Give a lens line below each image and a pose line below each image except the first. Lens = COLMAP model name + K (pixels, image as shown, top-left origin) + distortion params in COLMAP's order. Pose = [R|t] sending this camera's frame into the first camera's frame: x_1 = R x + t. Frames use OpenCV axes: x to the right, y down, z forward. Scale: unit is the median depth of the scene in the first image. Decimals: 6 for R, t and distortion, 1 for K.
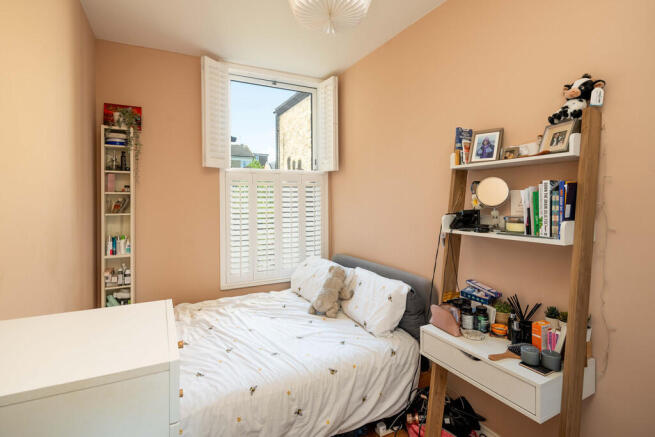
lens RADIAL K [[321.8, 0, 328.7], [0, 321.8, 182.6], [0, 0, 1]] dist [0.000083, -0.000992]
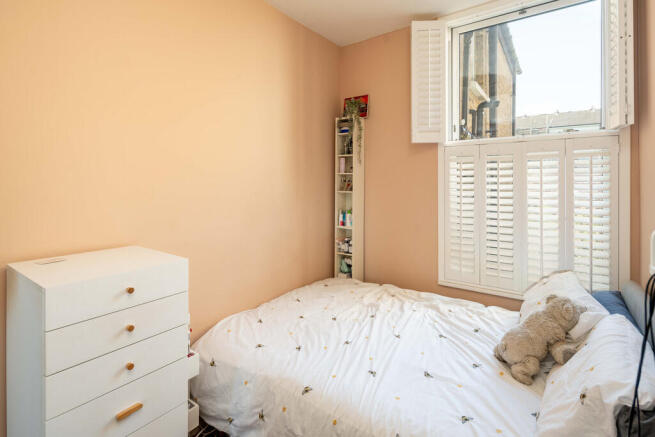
lens RADIAL K [[329.5, 0, 326.6], [0, 329.5, 170.7], [0, 0, 1]] dist [0.002376, 0.000660]
pose [[0.437279, -0.023392, -0.899022, 0.395326], [0.044939, 0.998981, -0.004135, 0.024192], [0.898203, -0.038593, 0.437884, 0.419890]]
